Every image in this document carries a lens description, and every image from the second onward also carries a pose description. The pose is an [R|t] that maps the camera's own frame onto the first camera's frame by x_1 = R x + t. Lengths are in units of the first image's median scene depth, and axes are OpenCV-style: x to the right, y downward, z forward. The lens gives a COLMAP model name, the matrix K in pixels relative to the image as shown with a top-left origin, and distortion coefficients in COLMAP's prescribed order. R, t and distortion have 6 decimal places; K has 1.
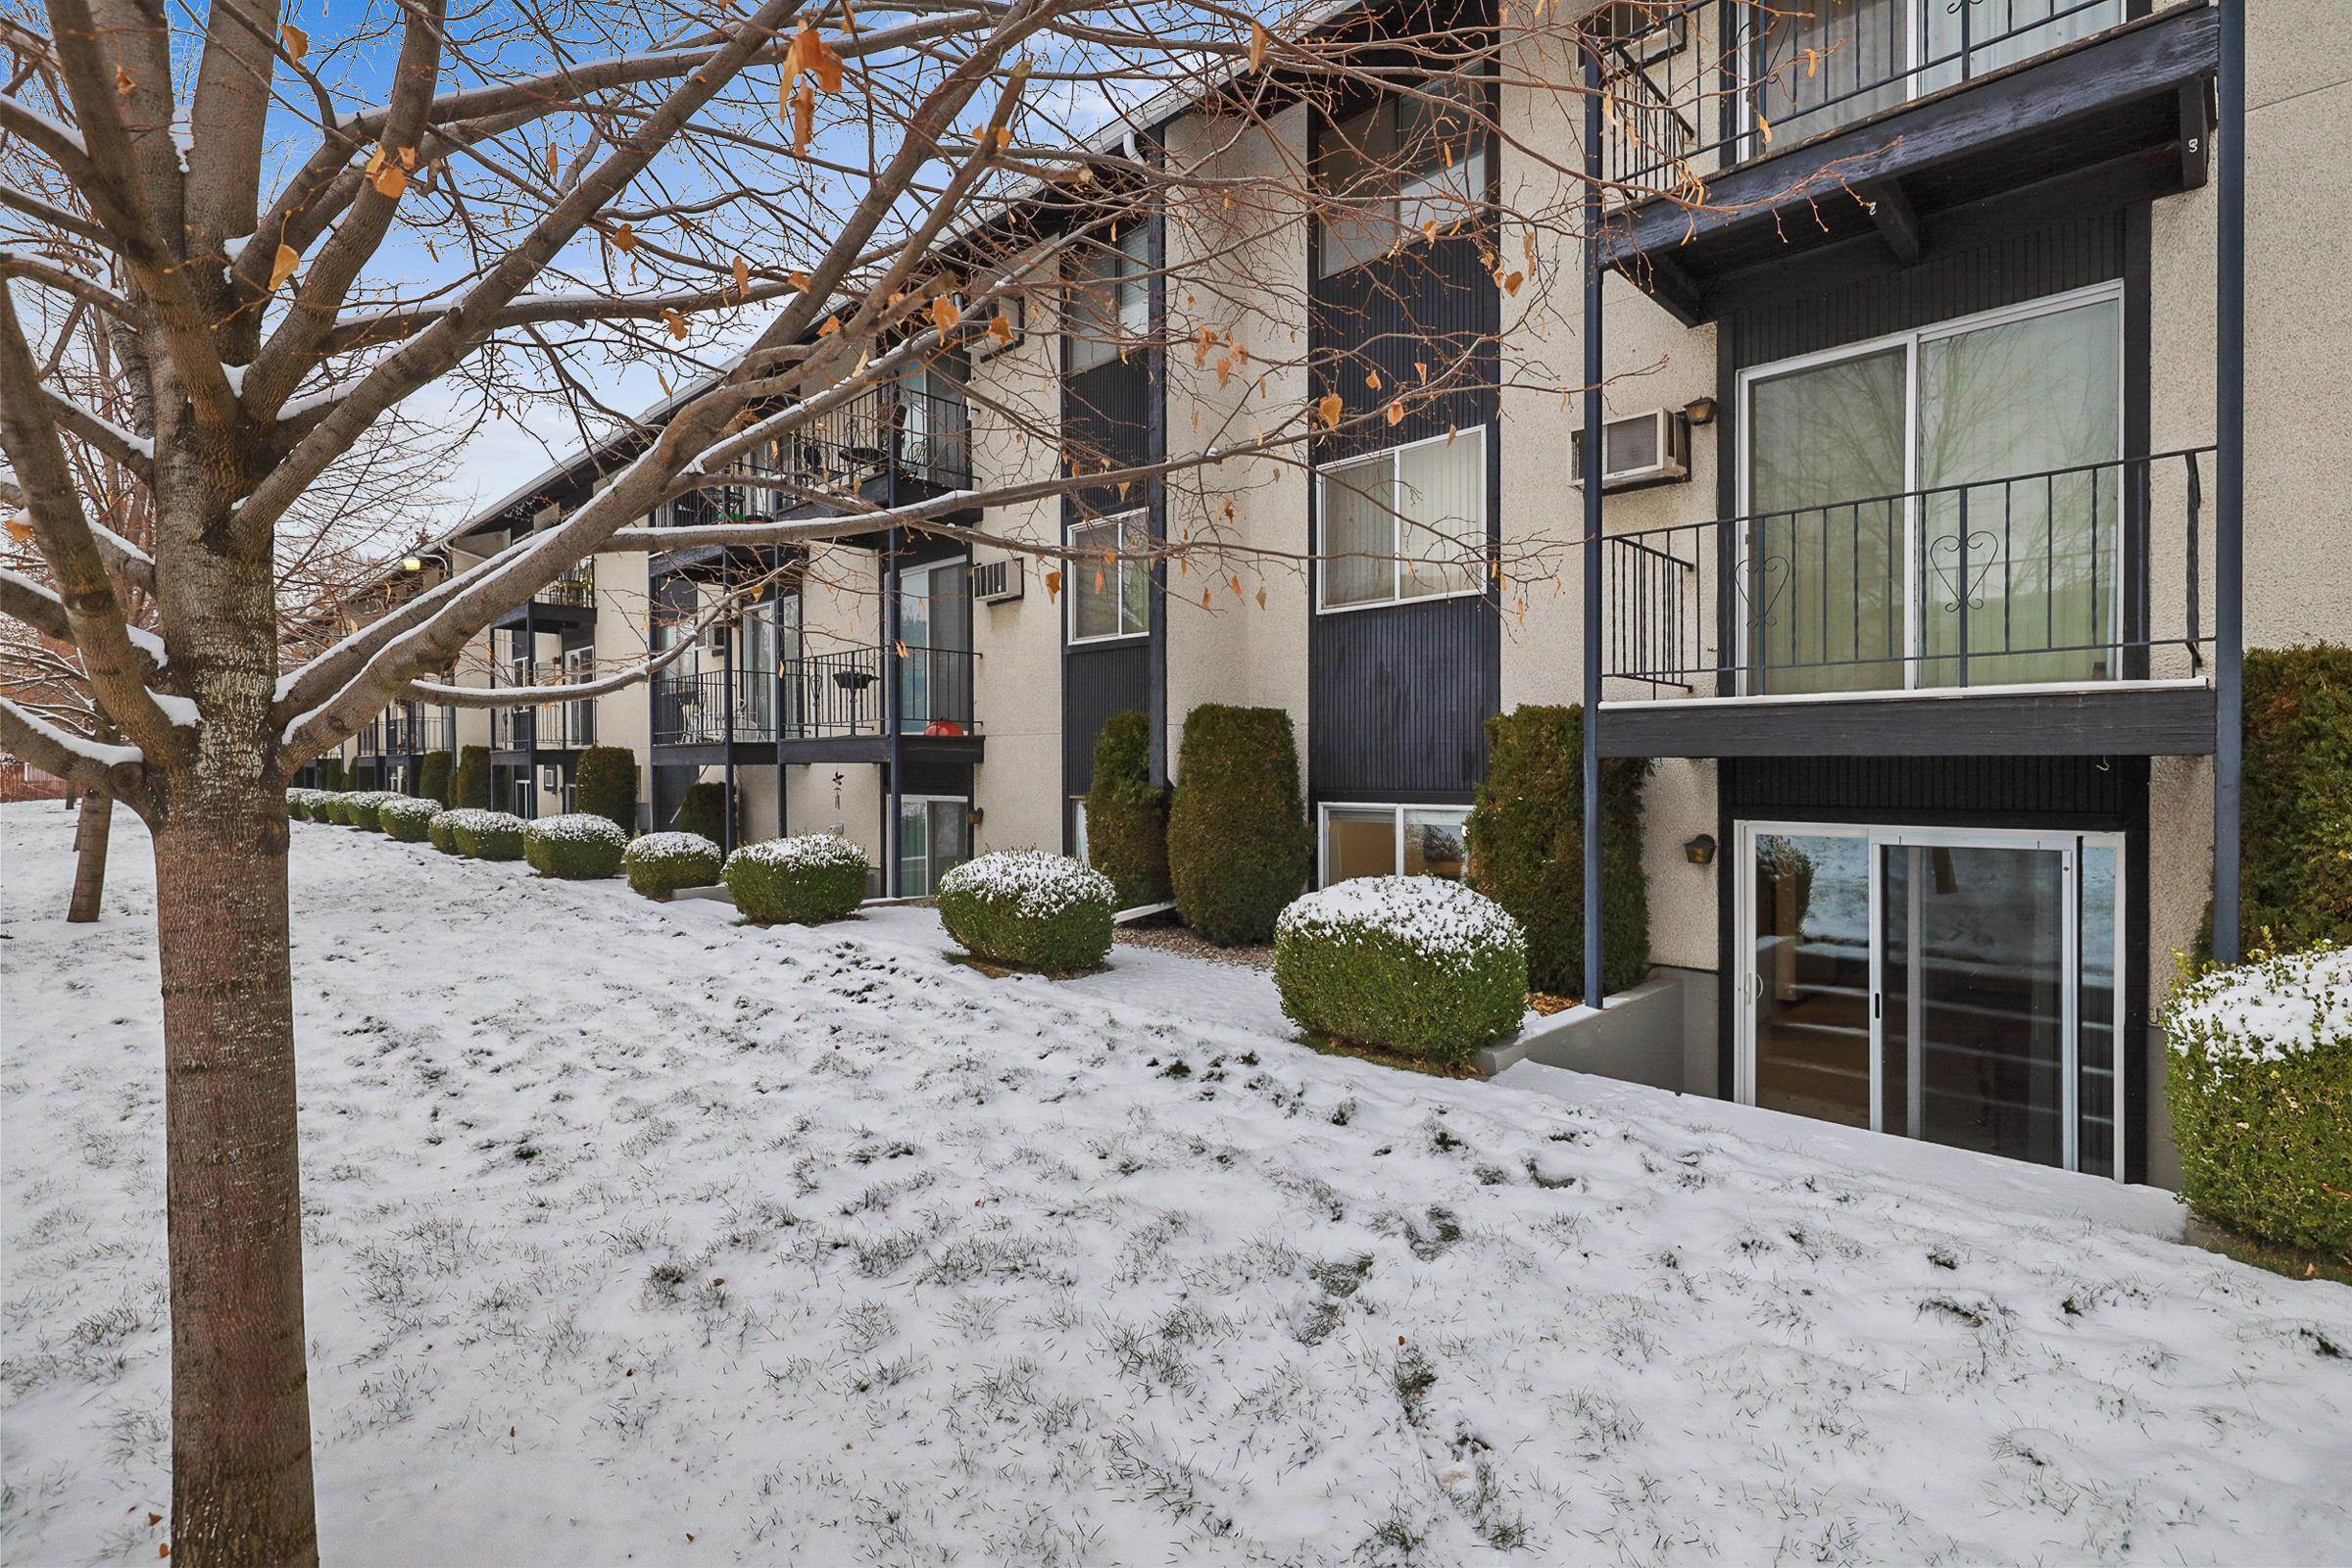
lens RADIAL K [[1153.3, 0, 1166.8], [0, 1153.3, 774.0], [0, 0, 1]] dist [-0.002994, -0.000076]
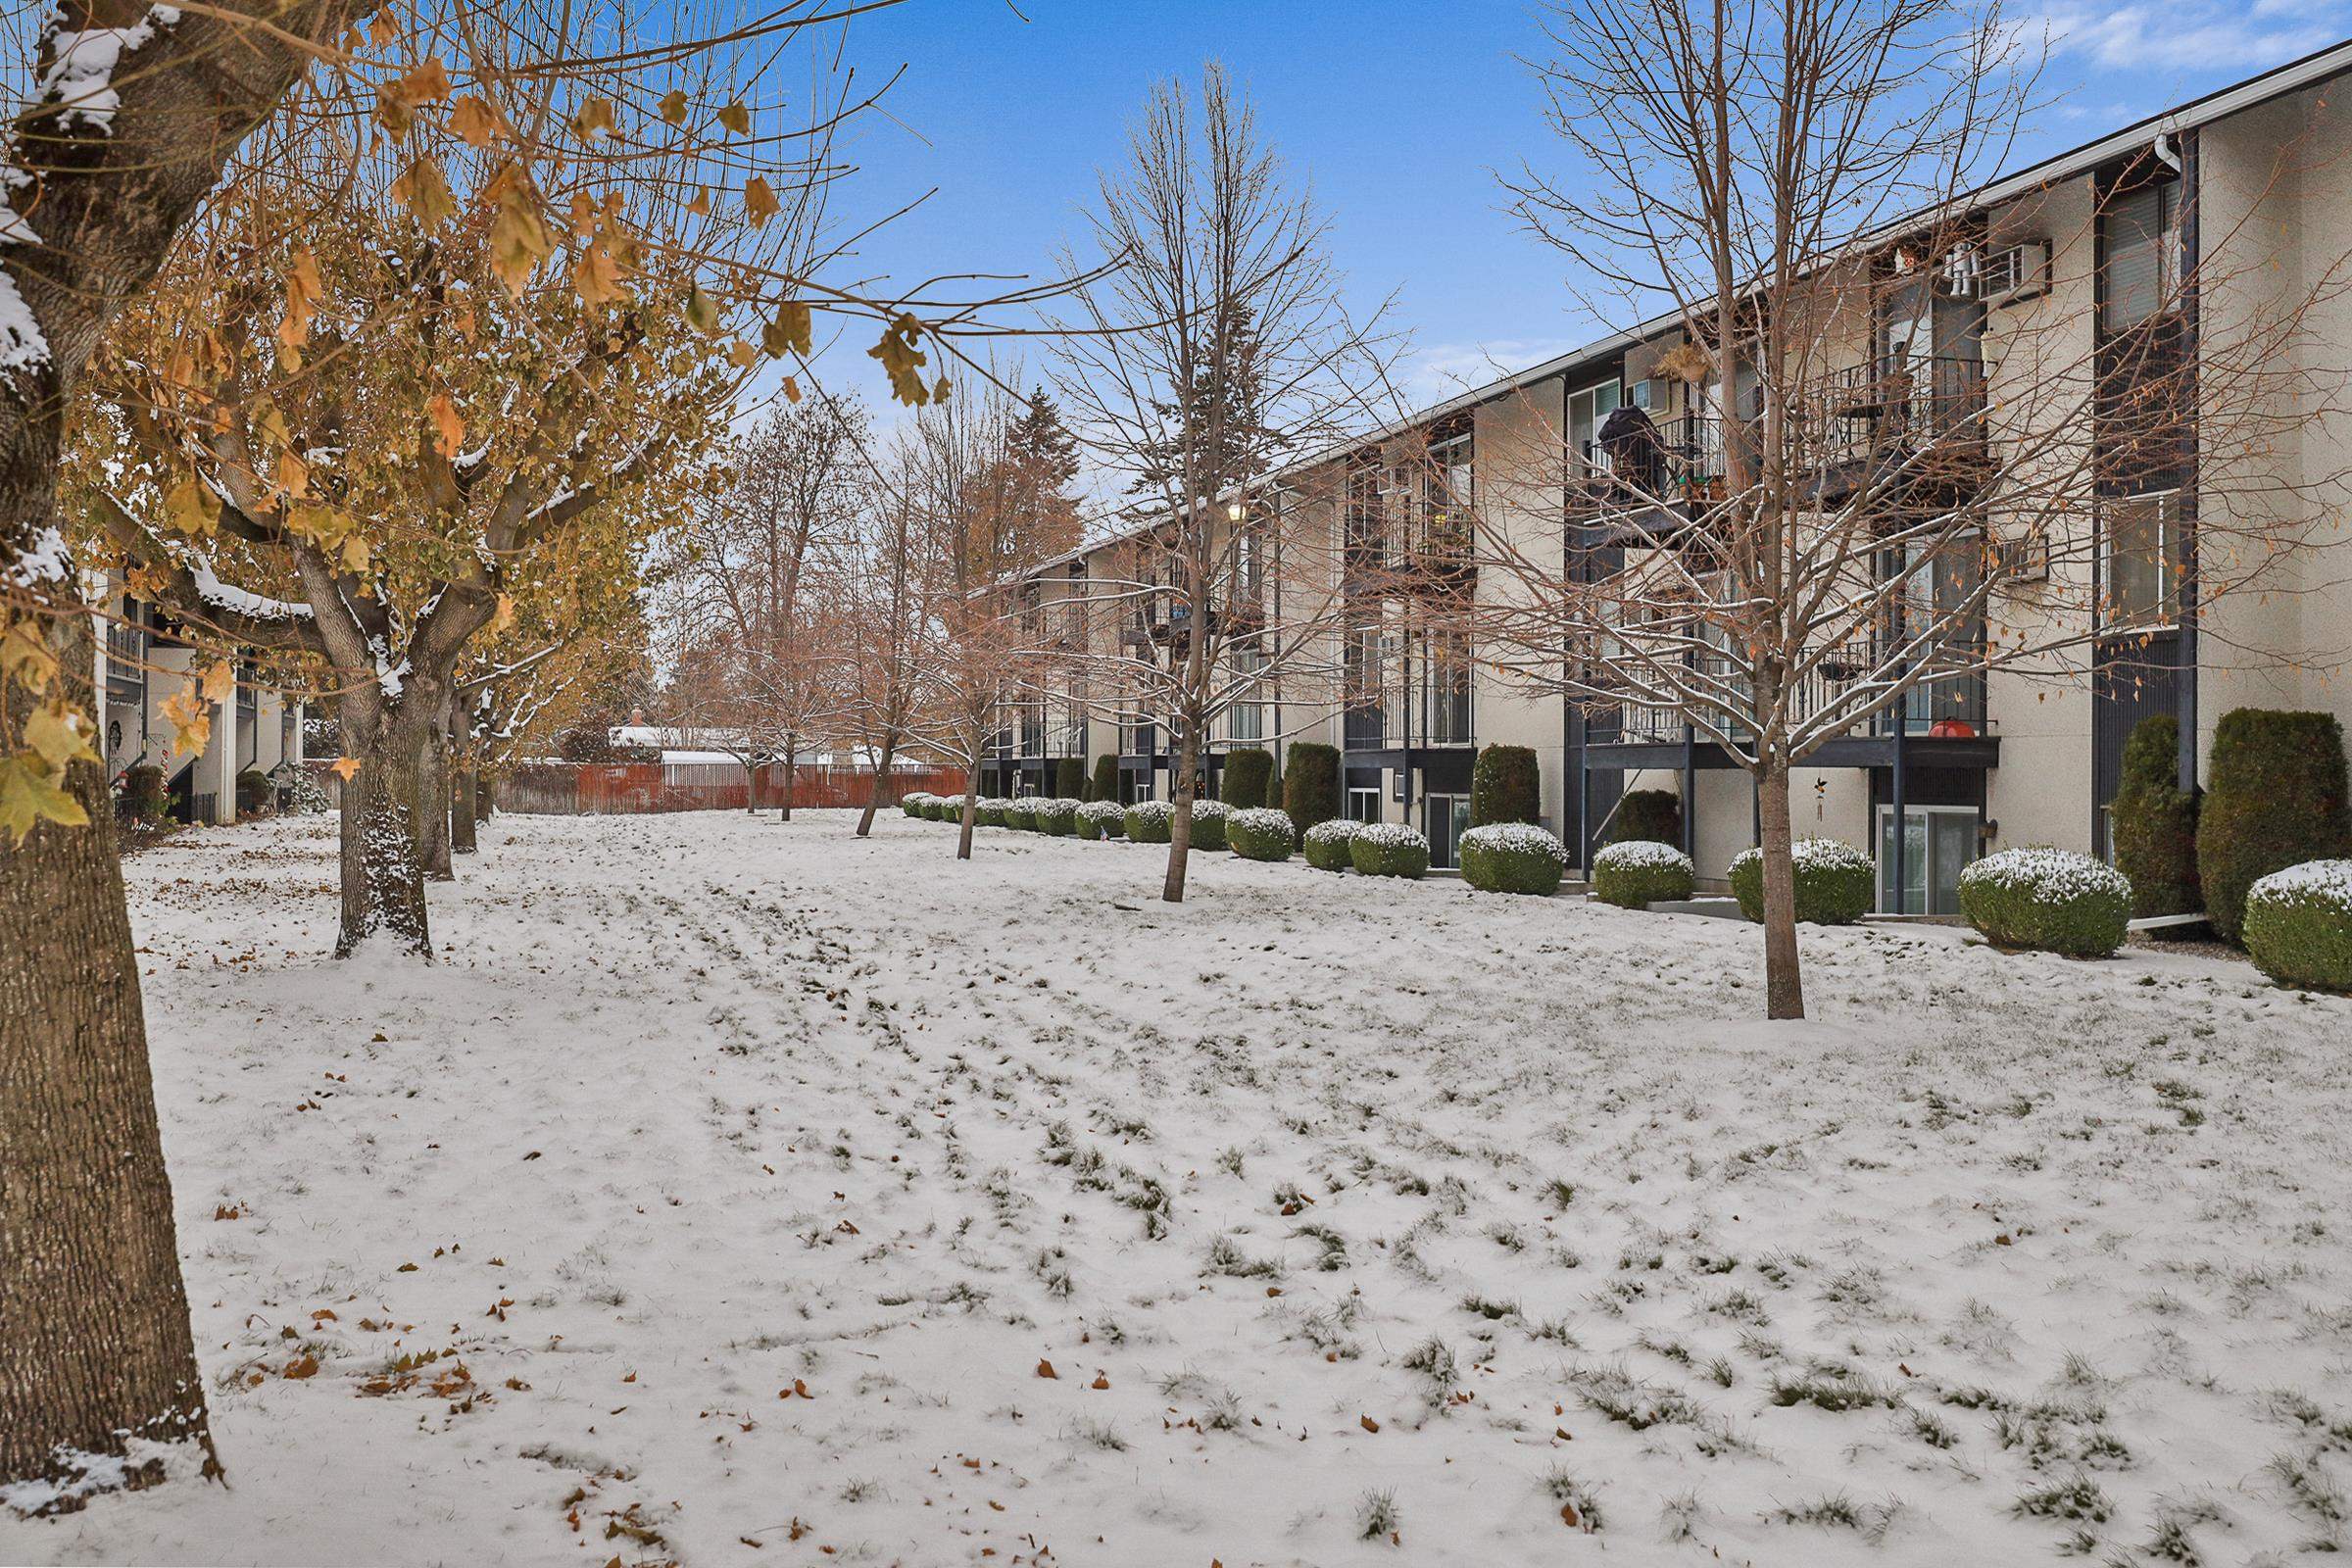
lens RADIAL K [[2340.1, 0, 1169.0], [0, 2340.1, 775.6], [0, 0, 1]] dist [0.000156, 0.000000]
pose [[0.881622, 0.007634, -0.471894, 0.131132], [-0.011291, 0.999924, -0.004918, 0.012597], [0.471820, 0.009664, 0.881642, -0.912265]]
